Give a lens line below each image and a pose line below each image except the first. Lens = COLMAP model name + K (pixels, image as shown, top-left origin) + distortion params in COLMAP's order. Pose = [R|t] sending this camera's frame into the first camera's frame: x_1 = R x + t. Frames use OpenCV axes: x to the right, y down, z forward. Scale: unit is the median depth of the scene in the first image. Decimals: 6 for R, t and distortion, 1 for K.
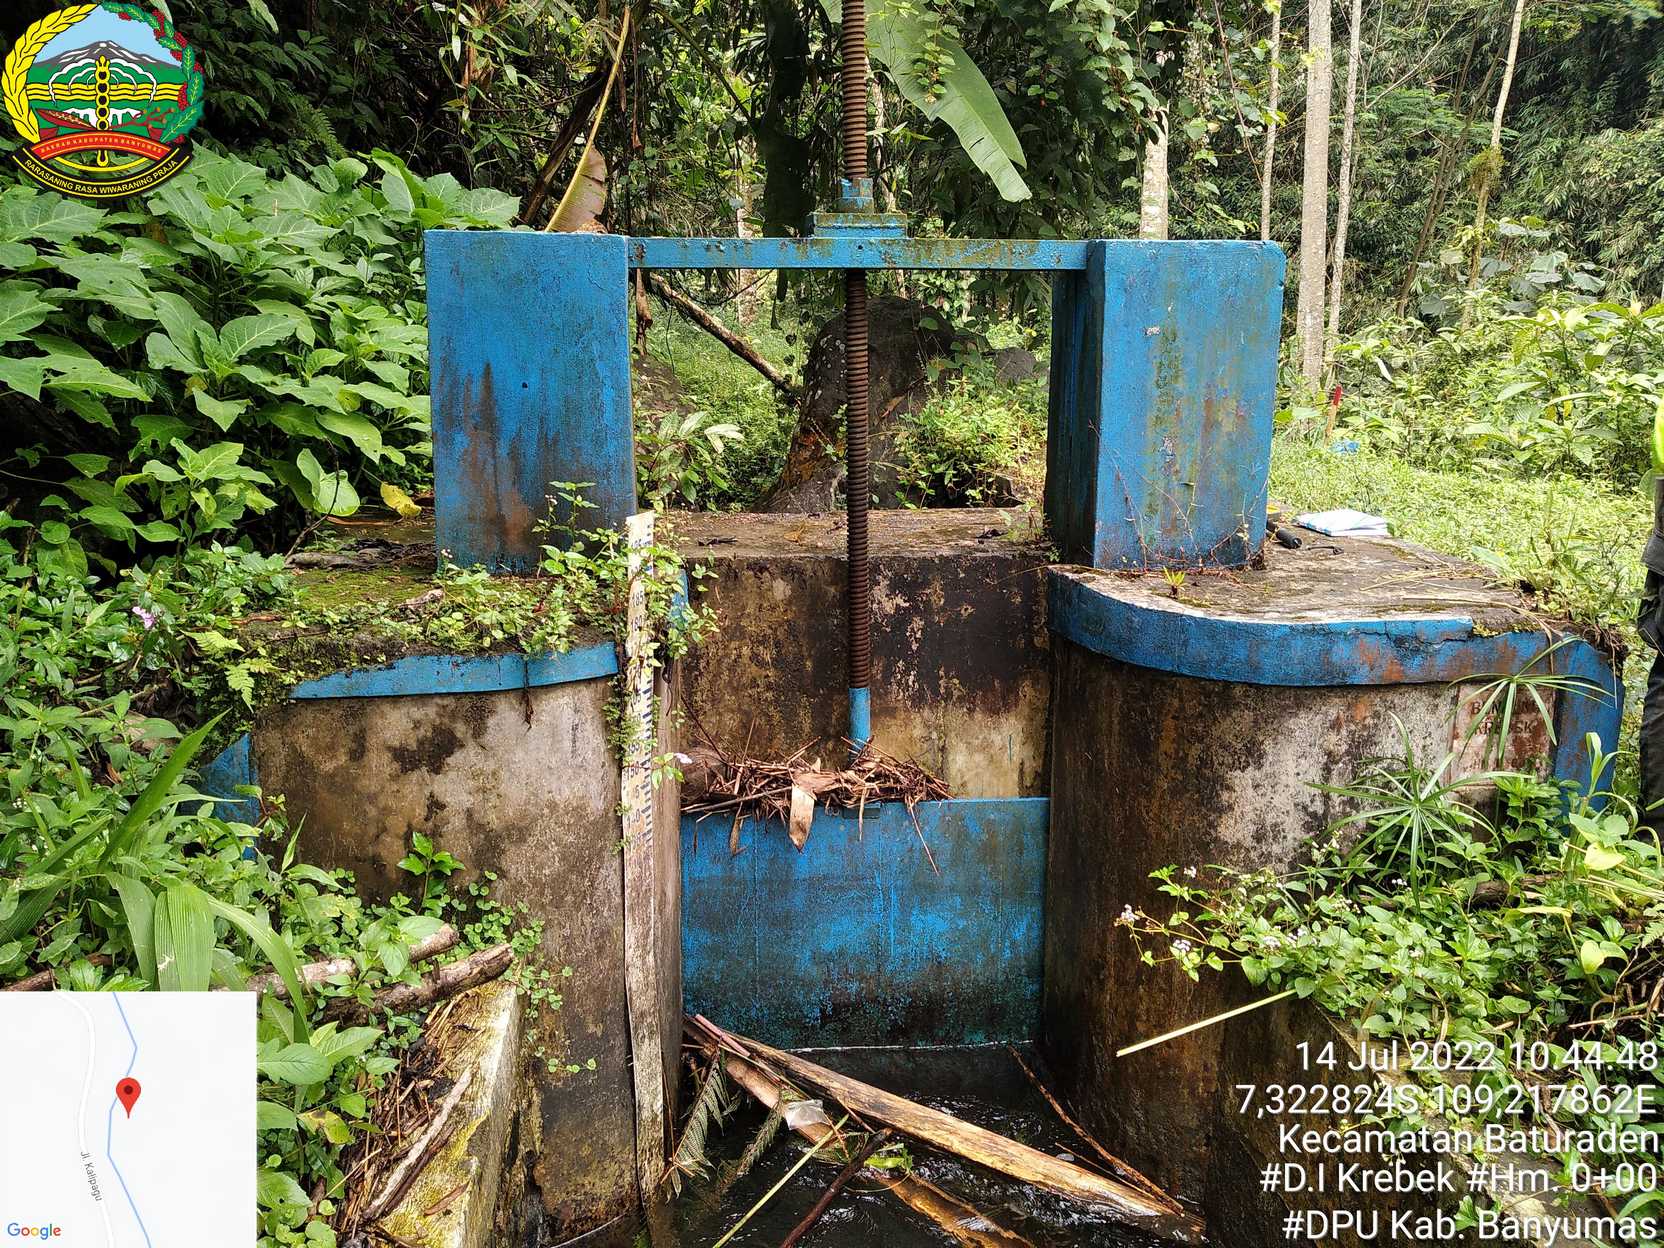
lens RADIAL K [[1415.1, 0, 834.7], [0, 1415.1, 620.3], [0, 0, 1]] dist [0.006277, -0.006677]
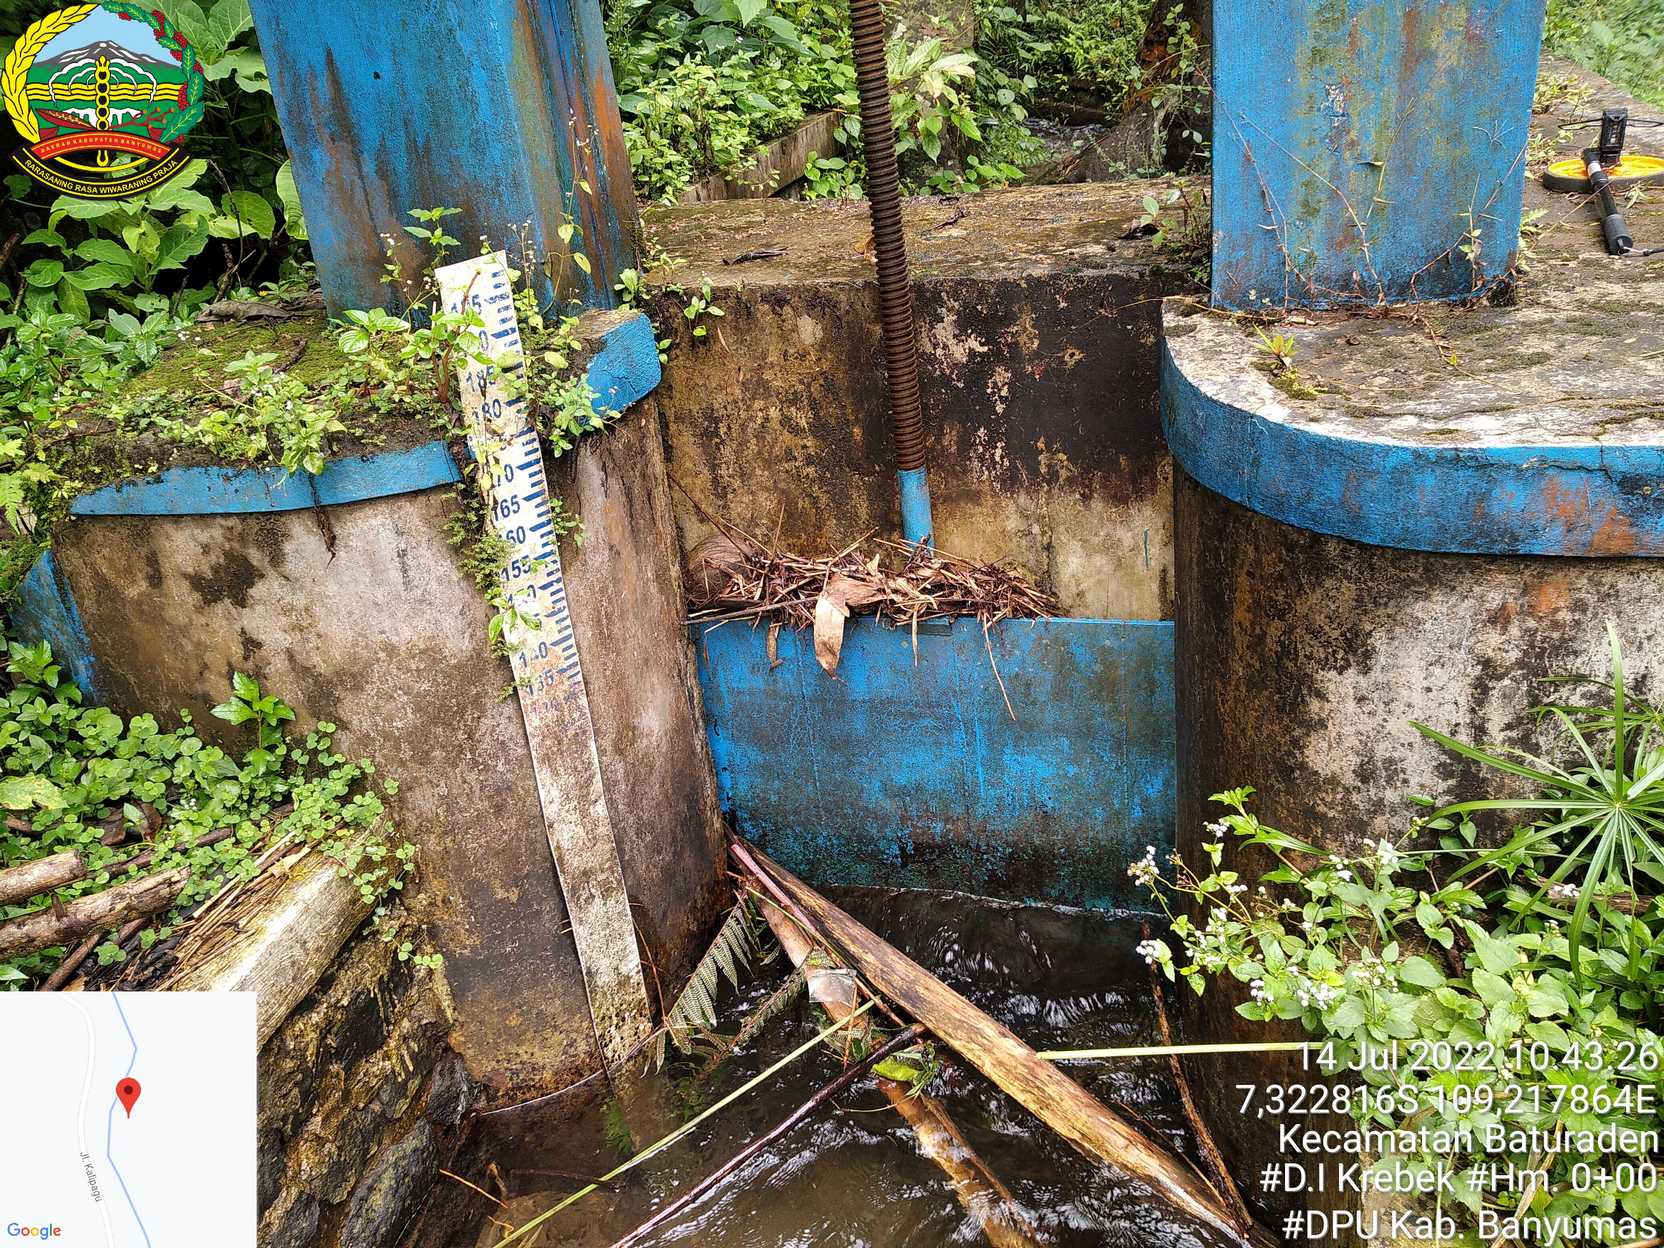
lens RADIAL K [[1404.9, 0, 832.0], [0, 1404.9, 624.0], [0, 0, 1]] dist [0.030386, -0.106305]
pose [[0.926554, 0.075946, -0.368416, 0.272573], [0.025189, 0.964682, 0.262210, -0.070475], [0.375319, -0.252232, 0.891917, 0.335701]]
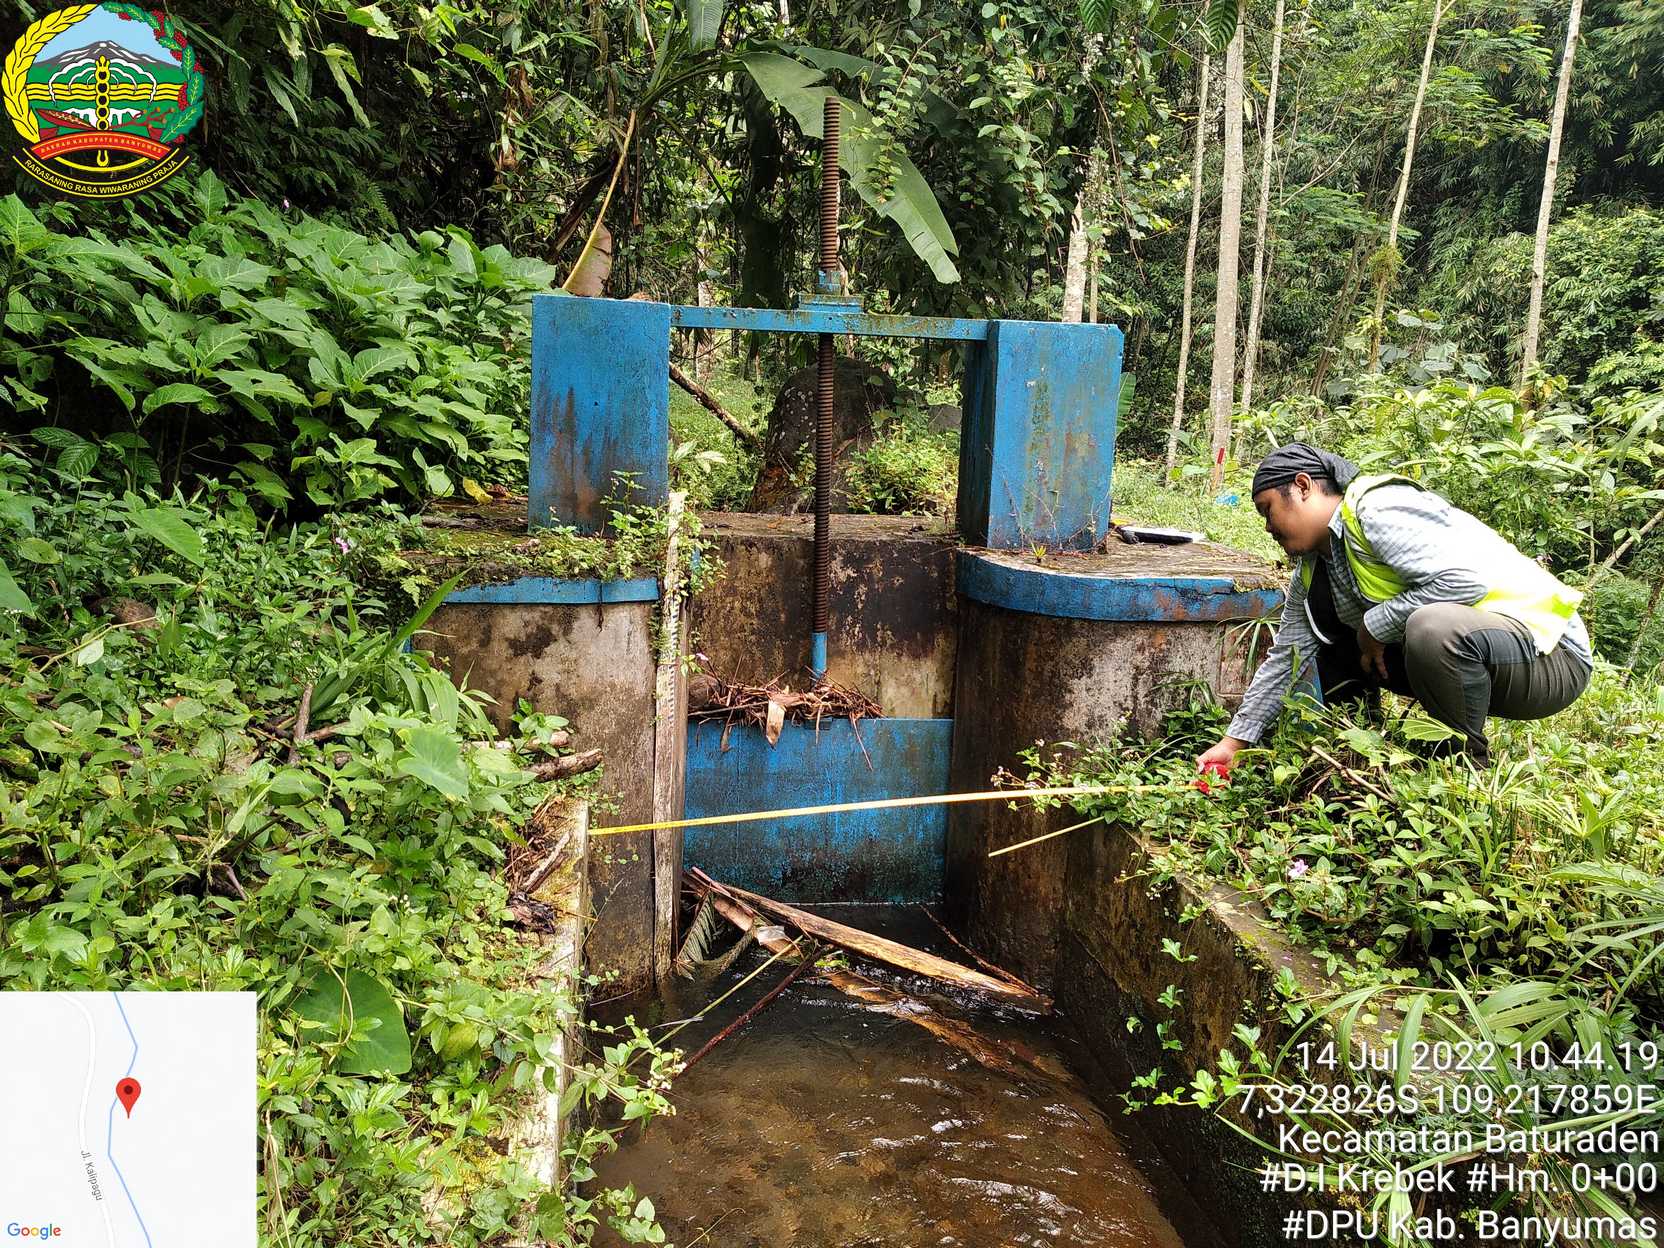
lens RADIAL K [[1405.2, 0, 839.7], [0, 1405.2, 618.4], [0, 0, 1]] dist [0.088218, -0.202910]
pose [[0.998481, 0.030587, 0.045819, -0.028021], [-0.028511, 0.998567, -0.045283, 0.103070], [-0.047138, 0.043908, 0.997923, -0.406804]]
